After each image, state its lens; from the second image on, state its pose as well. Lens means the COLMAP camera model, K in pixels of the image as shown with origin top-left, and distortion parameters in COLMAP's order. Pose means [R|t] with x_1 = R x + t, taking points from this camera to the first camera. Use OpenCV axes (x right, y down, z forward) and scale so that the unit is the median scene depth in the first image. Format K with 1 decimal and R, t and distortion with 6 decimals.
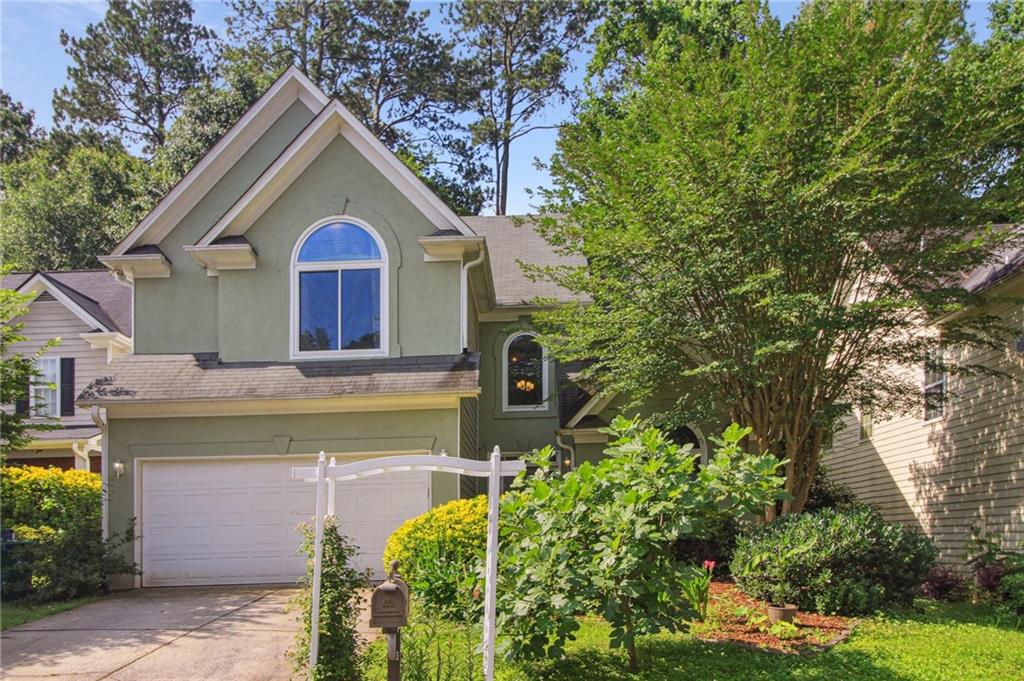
lens RADIAL K [[760.4, 0, 515.2], [0, 760.4, 344.6], [0, 0, 1]] dist [0.019001, 0.011002]
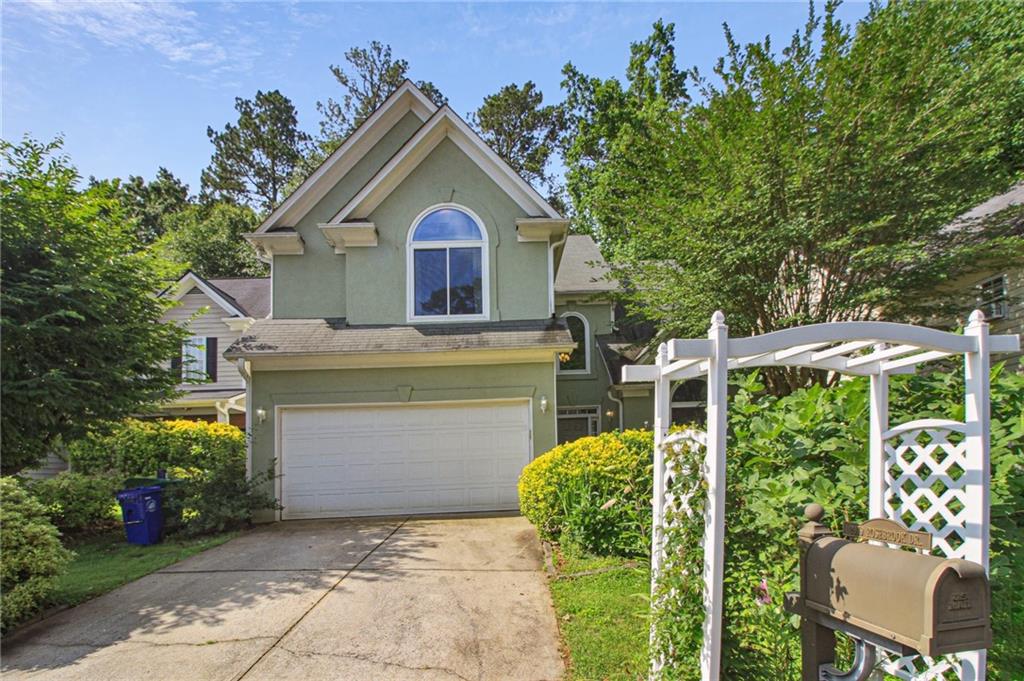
lens RADIAL K [[475.6, 0, 507.4], [0, 475.6, 339.8], [0, 0, 1]] dist [0.014443, -0.004384]
pose [[0.999444, -0.003700, 0.033136, -0.162464], [0.004591, 0.999629, -0.026833, 0.065651], [-0.033024, 0.026970, 0.999091, 0.255891]]
